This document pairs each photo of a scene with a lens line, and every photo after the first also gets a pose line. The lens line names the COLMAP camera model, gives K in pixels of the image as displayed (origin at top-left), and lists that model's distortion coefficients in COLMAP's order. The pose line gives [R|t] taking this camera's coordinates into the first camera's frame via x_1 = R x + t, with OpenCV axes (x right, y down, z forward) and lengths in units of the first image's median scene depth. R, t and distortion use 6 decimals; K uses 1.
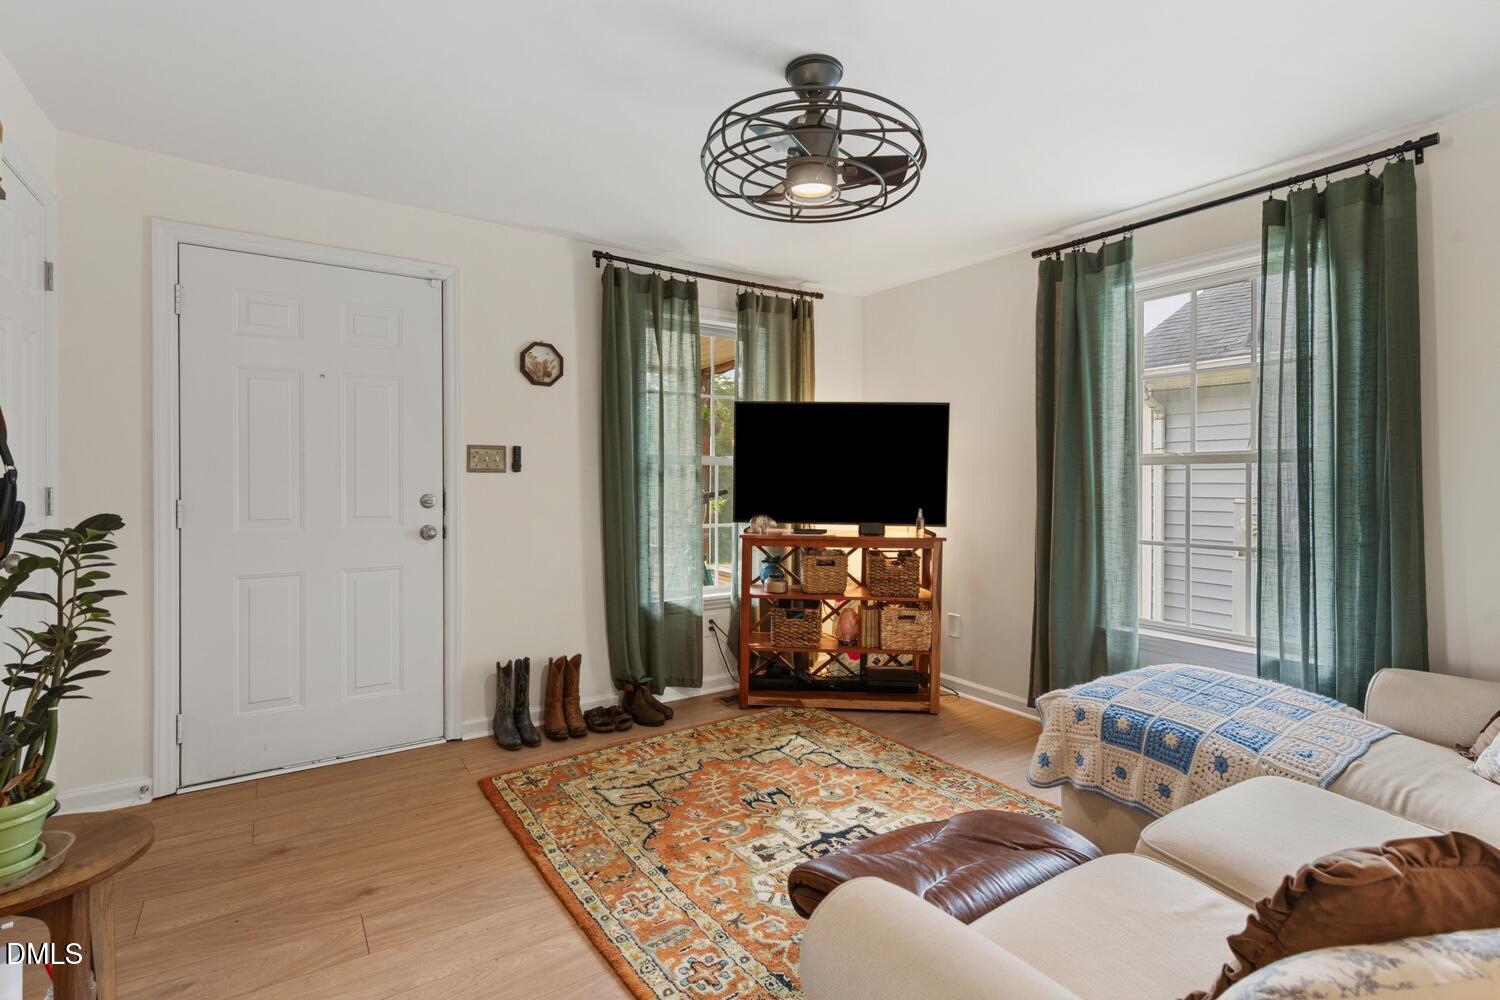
lens RADIAL K [[705.4, 0, 748.3], [0, 705.4, 489.6], [0, 0, 1]] dist [0.004995, -0.002438]
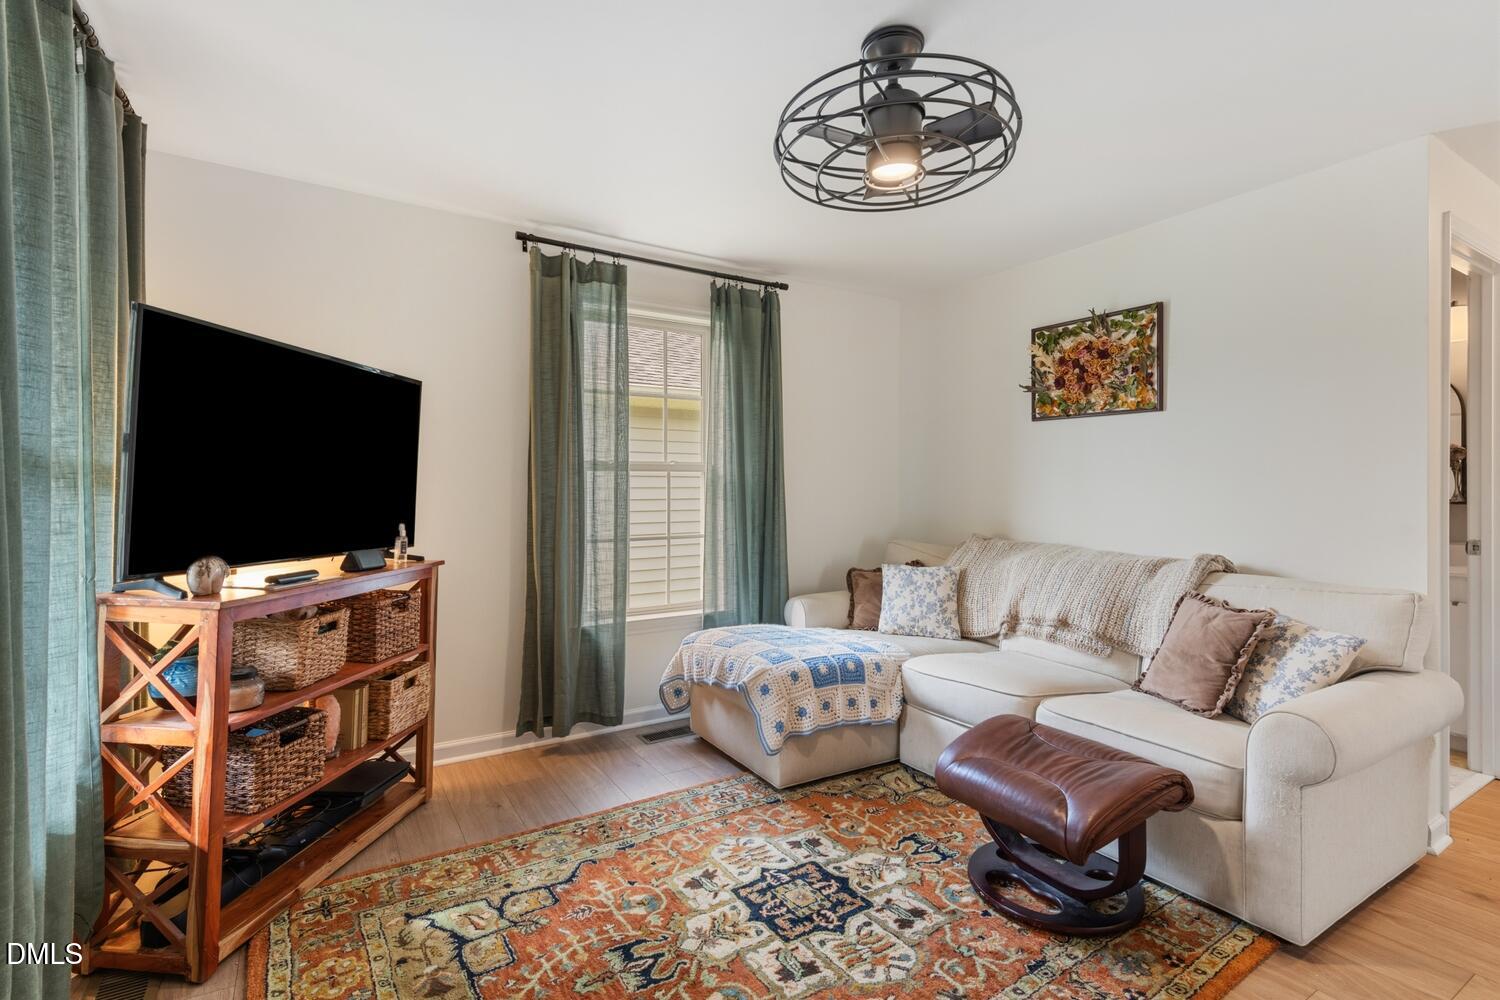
lens RADIAL K [[705.4, 0, 751.2], [0, 705.4, 489.1], [0, 0, 1]] dist [0.004995, -0.002438]
pose [[0.029959, -0.004260, 0.999542, -0.594484], [0.011403, 0.999927, 0.003920, -0.008770], [-0.999486, 0.011281, 0.030005, 0.819327]]
